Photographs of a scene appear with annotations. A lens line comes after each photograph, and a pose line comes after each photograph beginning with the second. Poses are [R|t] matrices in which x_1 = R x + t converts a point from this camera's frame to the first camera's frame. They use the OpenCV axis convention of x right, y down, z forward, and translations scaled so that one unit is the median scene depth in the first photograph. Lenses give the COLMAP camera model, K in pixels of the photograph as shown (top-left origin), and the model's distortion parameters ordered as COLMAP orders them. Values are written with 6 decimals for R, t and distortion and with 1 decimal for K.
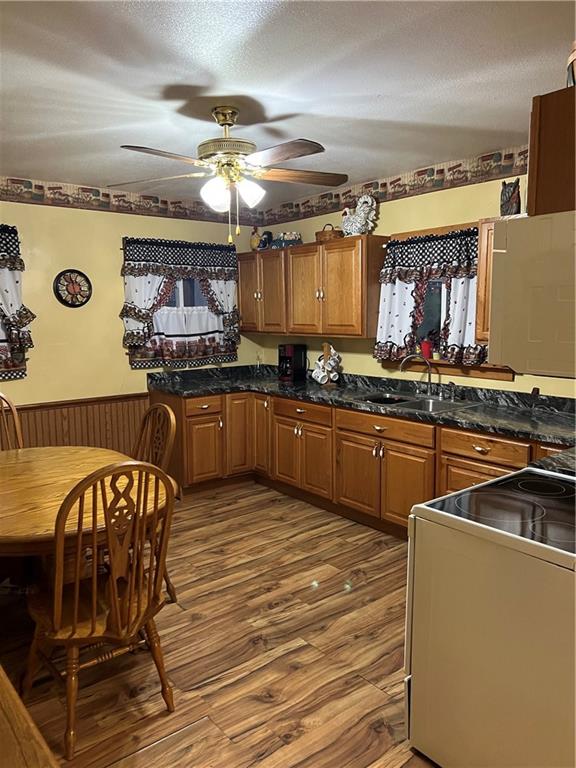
lens RADIAL K [[588.8, 0, 290.9], [0, 588.8, 389.5], [0, 0, 1]] dist [0.020721, -0.030783]
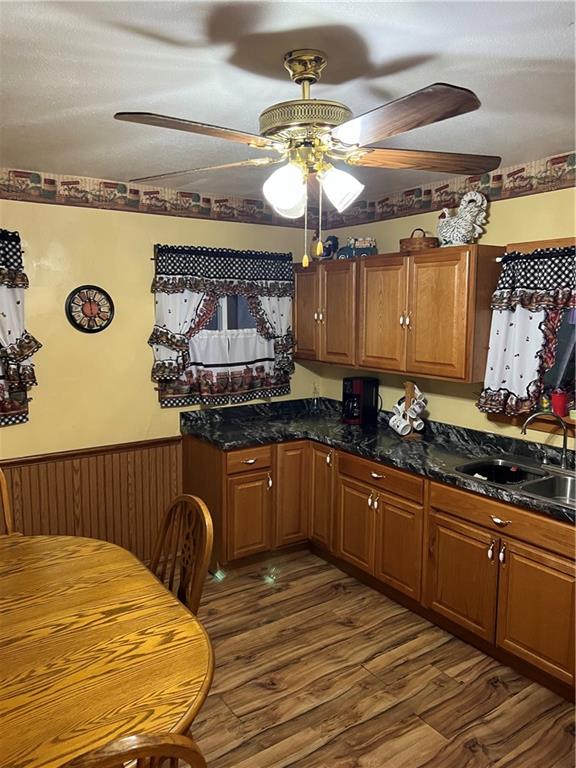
lens RADIAL K [[588.8, 0, 282.3], [0, 588.8, 378.9], [0, 0, 1]] dist [0.020721, -0.030783]
pose [[0.996650, 0.023882, -0.078216, -0.049218], [-0.024767, 0.999640, -0.010359, -0.077665], [0.077940, 0.012261, 0.996883, 0.237160]]
